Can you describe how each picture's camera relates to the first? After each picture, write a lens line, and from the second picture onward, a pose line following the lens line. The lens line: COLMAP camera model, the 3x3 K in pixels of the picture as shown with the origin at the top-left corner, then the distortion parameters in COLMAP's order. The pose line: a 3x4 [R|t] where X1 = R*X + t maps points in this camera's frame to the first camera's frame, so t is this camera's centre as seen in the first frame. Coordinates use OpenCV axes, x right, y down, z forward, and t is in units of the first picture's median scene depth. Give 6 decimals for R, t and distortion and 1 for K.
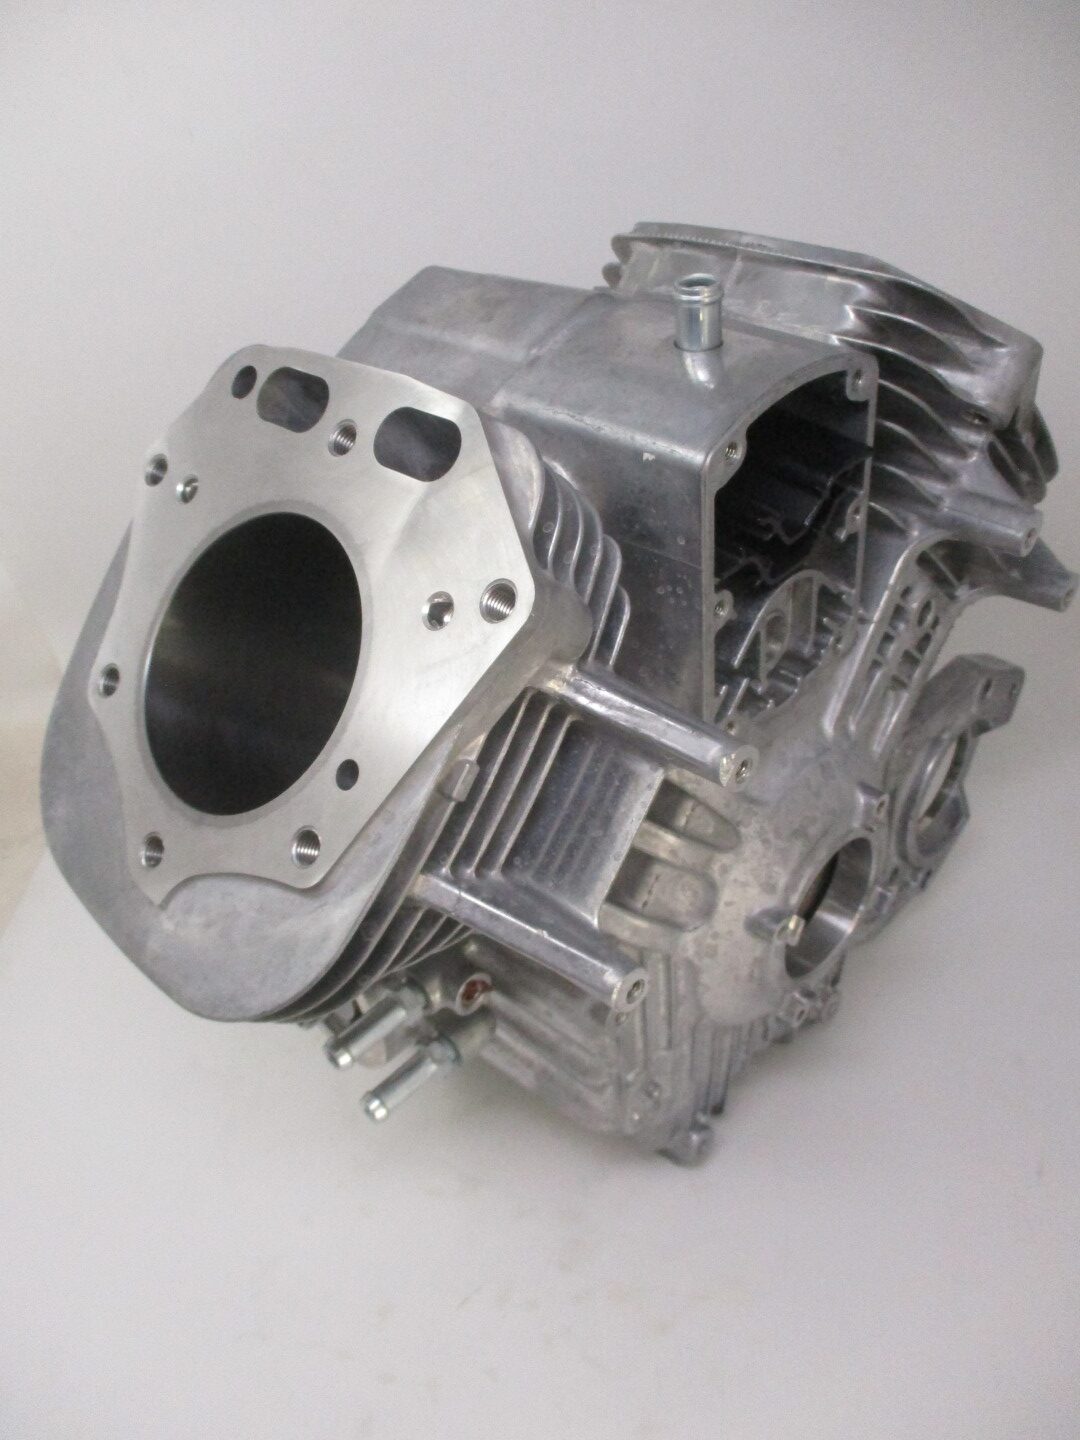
lens RADIAL K [[1219.6, 0, 540.4], [0, 1219.6, 720.1], [0, 0, 1]] dist [-0.008122, -0.000995]
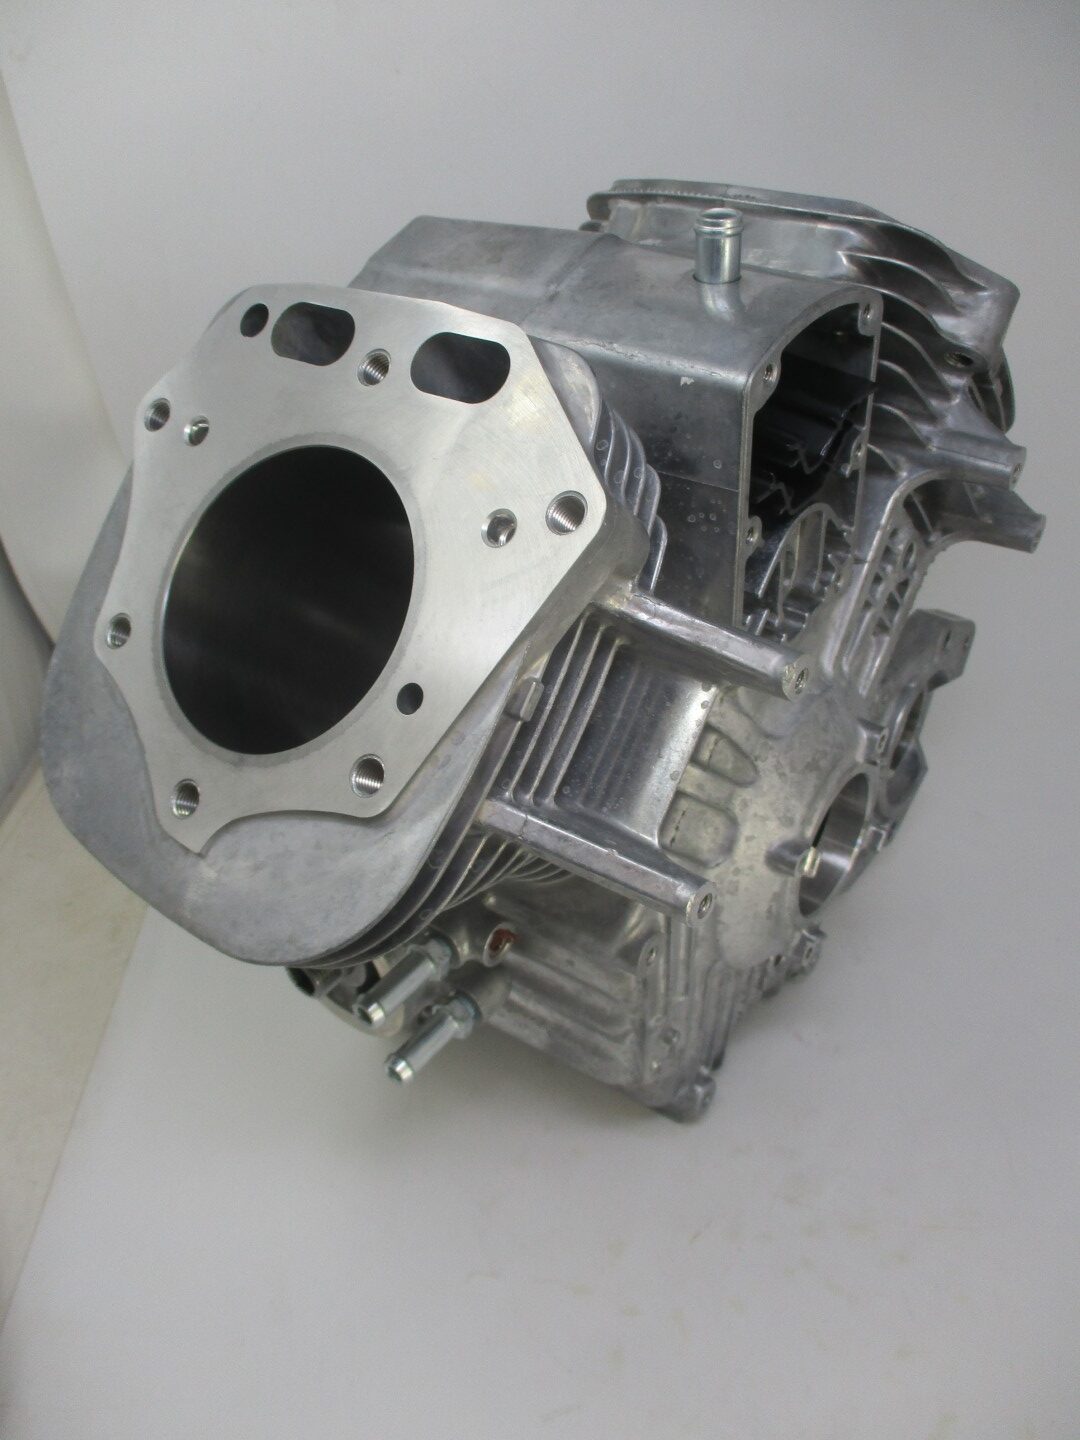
lens RADIAL K [[1219.6, 0, 540.4], [0, 1219.6, 720.1], [0, 0, 1]] dist [-0.008122, -0.000995]
pose [[0.992311, -0.037645, 0.117908, -0.138265], [0.040863, 0.998852, -0.024999, 0.073534], [-0.116831, 0.029625, 0.992710, 0.014342]]
